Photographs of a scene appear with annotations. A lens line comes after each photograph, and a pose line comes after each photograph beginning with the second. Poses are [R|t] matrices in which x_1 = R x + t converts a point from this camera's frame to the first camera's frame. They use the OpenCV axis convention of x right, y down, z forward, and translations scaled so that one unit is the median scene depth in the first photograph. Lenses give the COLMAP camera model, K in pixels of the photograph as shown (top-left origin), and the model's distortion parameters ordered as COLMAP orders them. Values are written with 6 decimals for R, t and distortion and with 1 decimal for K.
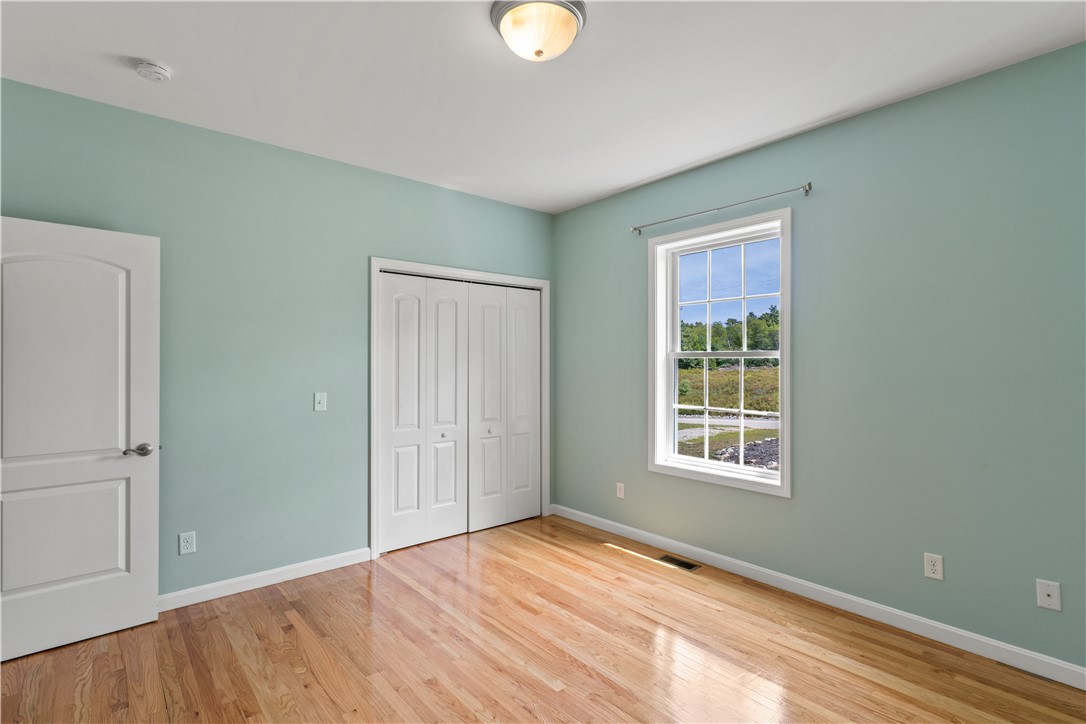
lens RADIAL K [[530.4, 0, 545.7], [0, 530.4, 374.1], [0, 0, 1]] dist [-0.001024, -0.000415]
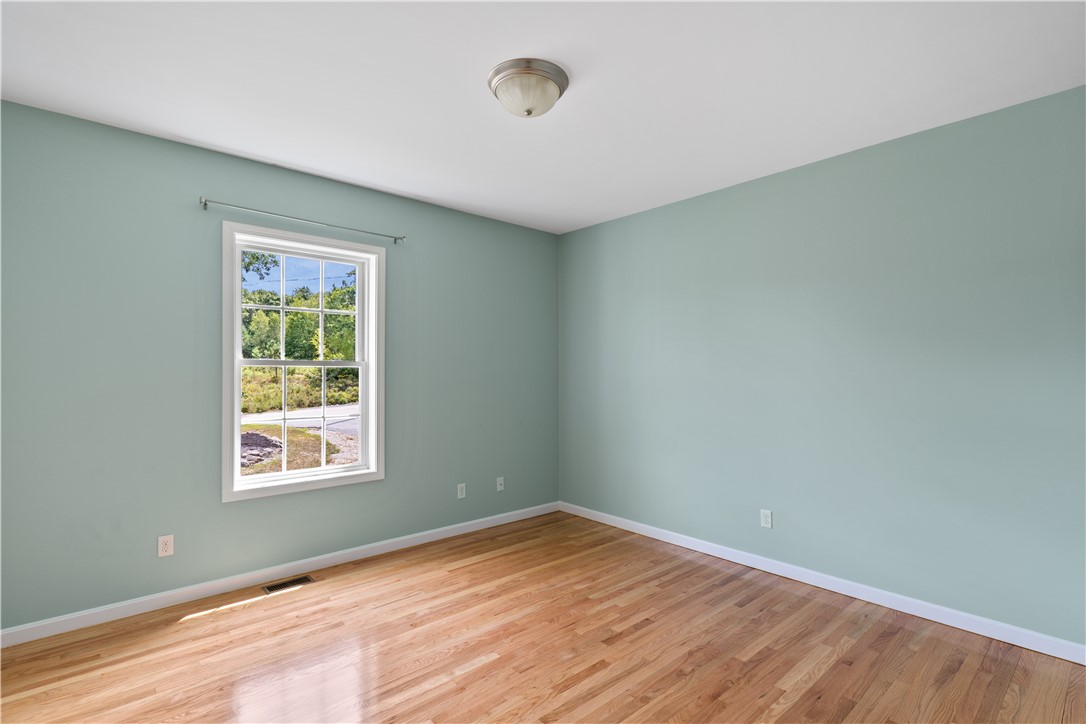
lens RADIAL K [[514.3, 0, 541.7], [0, 514.3, 384.3], [0, 0, 1]] dist [-0.000492, -0.000576]
pose [[-0.033058, -0.026047, 0.999114, -0.682166], [0.020624, 0.999430, 0.026738, -0.013794], [-0.999241, 0.021490, -0.032502, 0.588140]]
